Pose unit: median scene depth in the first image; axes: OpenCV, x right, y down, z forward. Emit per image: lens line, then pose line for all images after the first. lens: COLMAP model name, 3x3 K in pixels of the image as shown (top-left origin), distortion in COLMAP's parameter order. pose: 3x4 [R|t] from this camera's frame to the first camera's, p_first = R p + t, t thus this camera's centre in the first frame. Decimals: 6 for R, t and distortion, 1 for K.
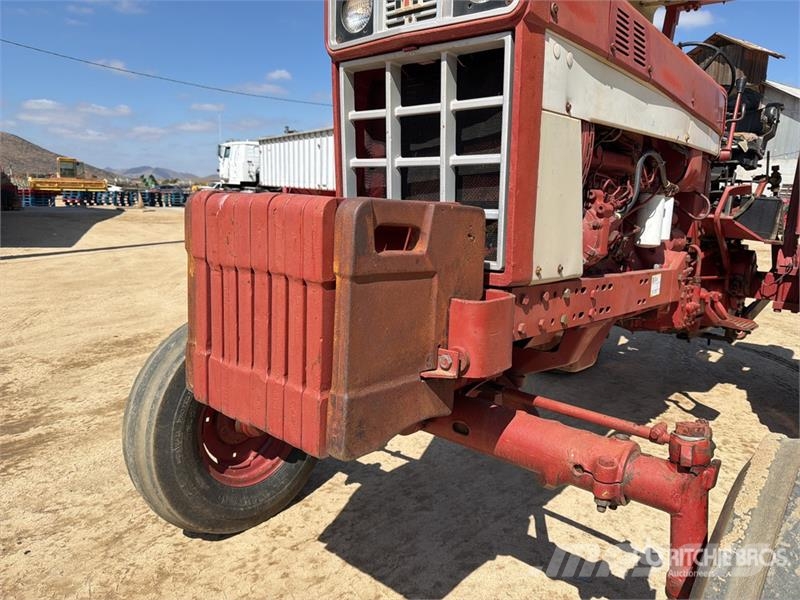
lens RADIAL K [[562.7, 0, 398.0], [0, 562.7, 304.4], [0, 0, 1]] dist [0.044293, -0.060324]
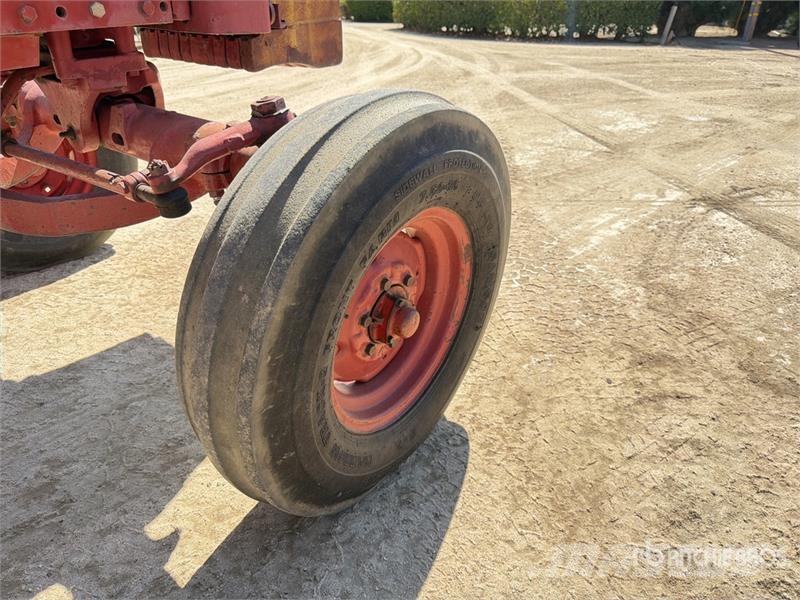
lens RADIAL K [[562.7, 0, 390.1], [0, 562.7, 310.3], [0, 0, 1]] dist [0.044293, -0.060324]
pose [[-0.999041, -0.036775, -0.023752, -0.292492], [-0.043507, 0.773601, 0.632178, -0.134672], [-0.004874, 0.632605, -0.774459, 1.458954]]
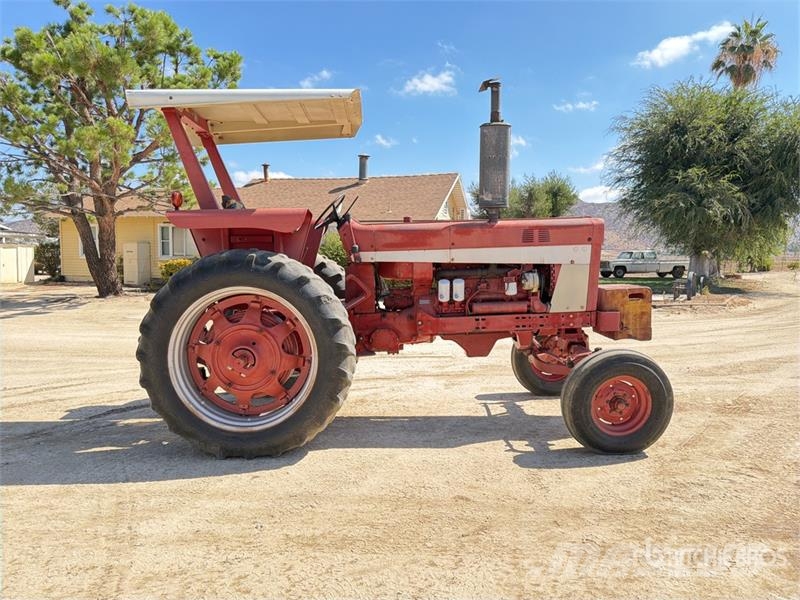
lens RADIAL K [[562.7, 0, 401.6], [0, 562.7, 299.7], [0, 0, 1]] dist [0.044293, -0.060324]
pose [[-0.661459, -0.092753, 0.744224, -1.290873], [0.118699, 0.966868, 0.226000, -0.726534], [-0.740529, 0.237829, -0.628534, 2.868782]]
